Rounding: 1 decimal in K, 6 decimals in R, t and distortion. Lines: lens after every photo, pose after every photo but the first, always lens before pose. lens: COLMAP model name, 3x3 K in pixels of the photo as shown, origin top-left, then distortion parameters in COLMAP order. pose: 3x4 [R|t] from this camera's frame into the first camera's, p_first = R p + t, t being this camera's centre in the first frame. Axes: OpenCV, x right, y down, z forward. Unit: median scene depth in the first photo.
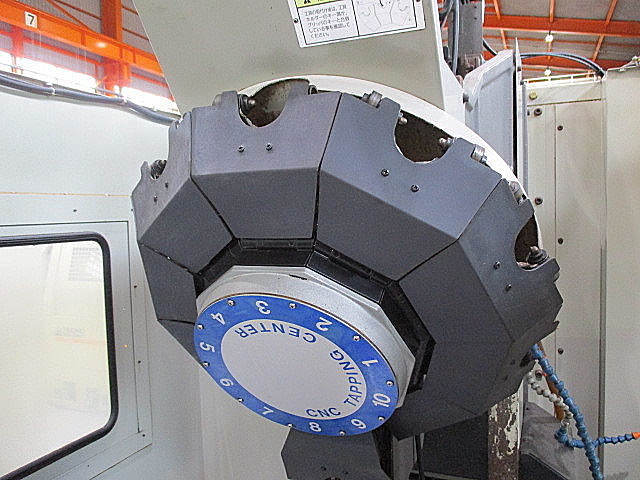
lens RADIAL K [[544.9, 0, 320.0], [0, 544.9, 240.0], [0, 0, 1]] dist [-0.004606, 0.010980]
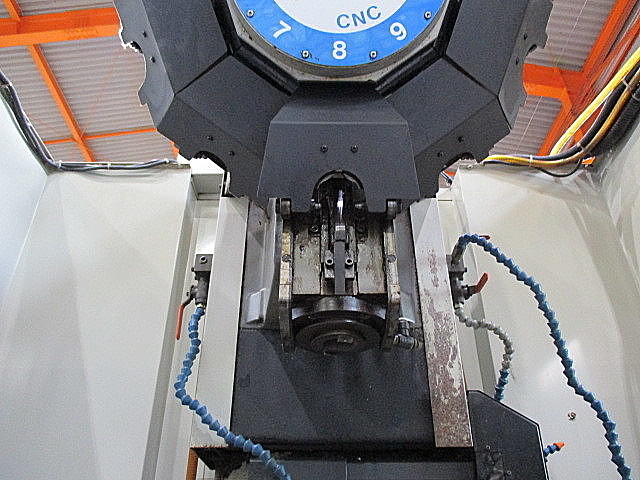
lens RADIAL K [[544.9, 0, 320.0], [0, 544.9, 240.0], [0, 0, 1]] dist [-0.004606, 0.010980]
pose [[0.917231, 0.237328, 0.319942, -0.277053], [0.003200, 0.798740, -0.601668, 1.270855], [-0.398343, 0.552893, 0.731869, 0.657934]]
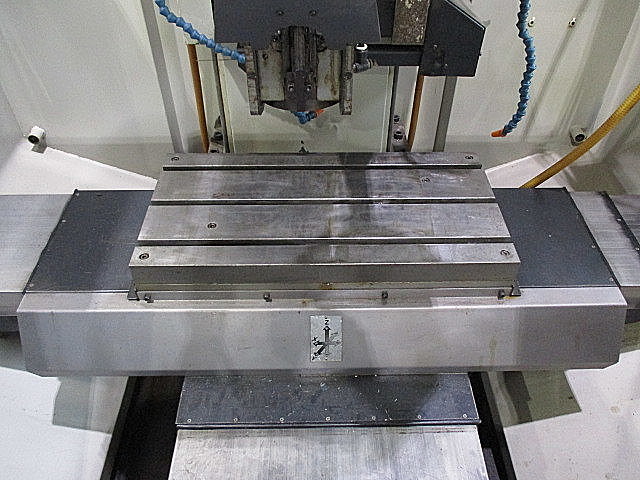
lens RADIAL K [[544.9, 0, 320.0], [0, 544.9, 240.0], [0, 0, 1]] dist [-0.004606, 0.010980]
pose [[0.915304, -0.252743, 0.313590, -0.304020], [-0.004100, 0.772710, 0.634746, 0.264289], [-0.402742, -0.582272, 0.706228, 0.422056]]
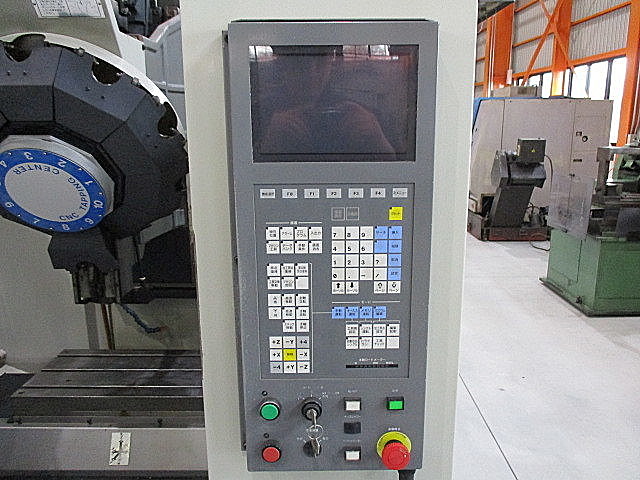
lens RADIAL K [[544.9, 0, 320.0], [0, 544.9, 240.0], [0, 0, 1]] dist [-0.004606, 0.010980]
pose [[0.924468, -0.062511, 0.376100, 0.108405], [0.002013, 0.987254, 0.159140, 0.107953], [-0.381254, -0.146363, 0.912811, -1.220707]]
